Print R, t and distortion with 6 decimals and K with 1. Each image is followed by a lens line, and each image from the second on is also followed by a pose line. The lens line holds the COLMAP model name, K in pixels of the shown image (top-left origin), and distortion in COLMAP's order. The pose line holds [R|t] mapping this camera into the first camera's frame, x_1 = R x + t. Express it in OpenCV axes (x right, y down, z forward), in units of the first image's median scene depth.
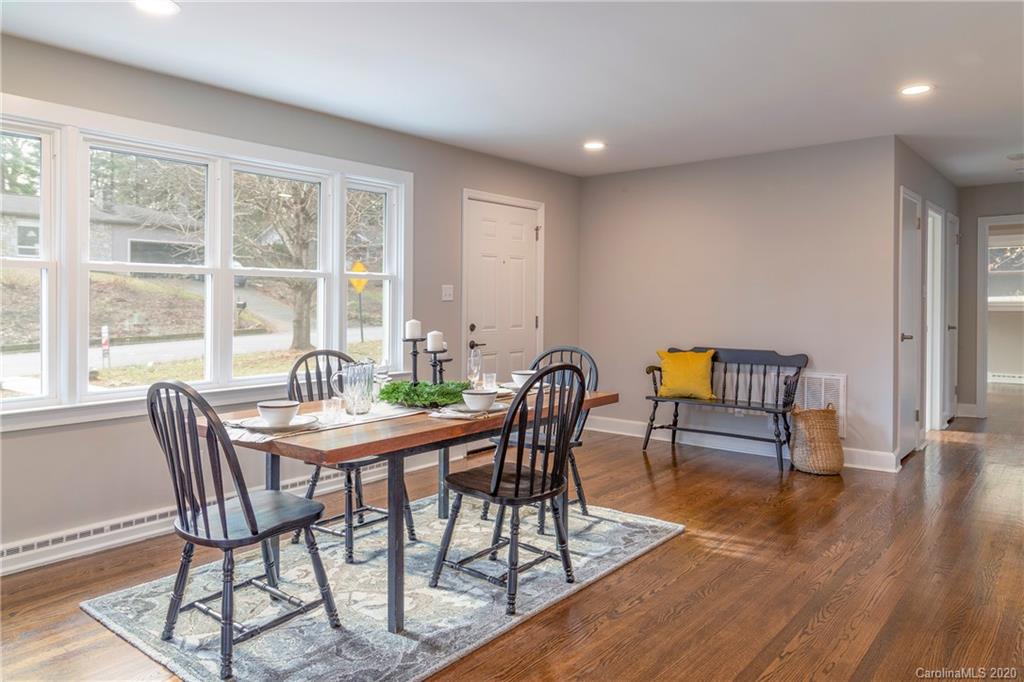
lens RADIAL K [[712.4, 0, 514.5], [0, 712.4, 323.1], [0, 0, 1]] dist [-0.001846, 0.000438]
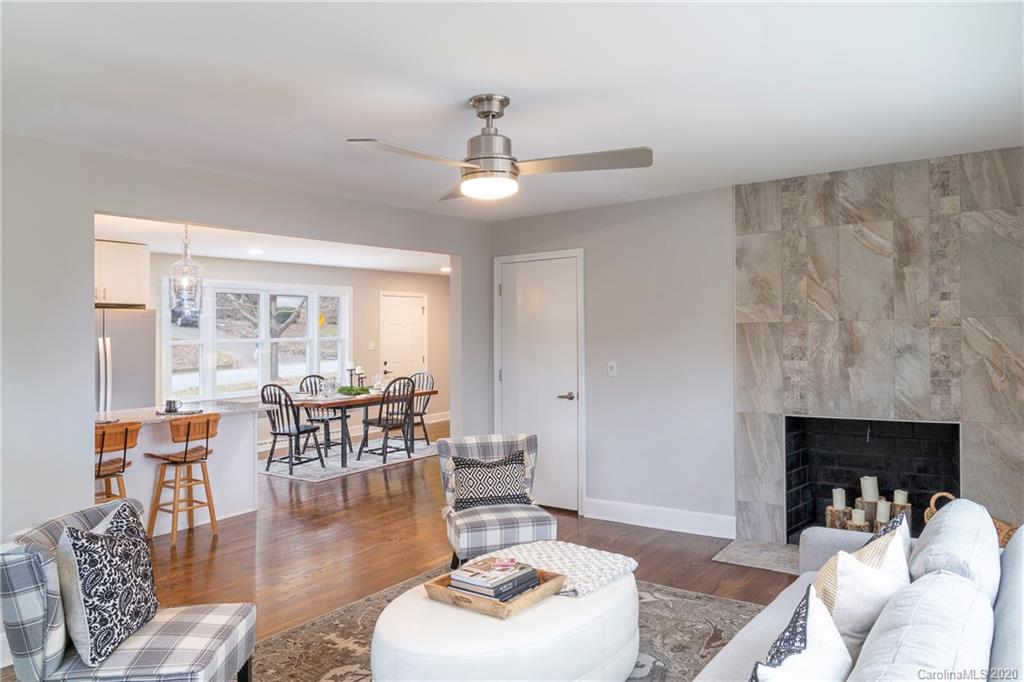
lens RADIAL K [[712.4, 0, 514.5], [0, 712.4, 323.1], [0, 0, 1]] dist [-0.001846, 0.000438]
pose [[0.997740, -0.012564, 0.066007, 0.272164], [0.015394, 0.998976, -0.042542, -0.024845], [-0.065405, 0.043461, 0.996912, -1.558178]]
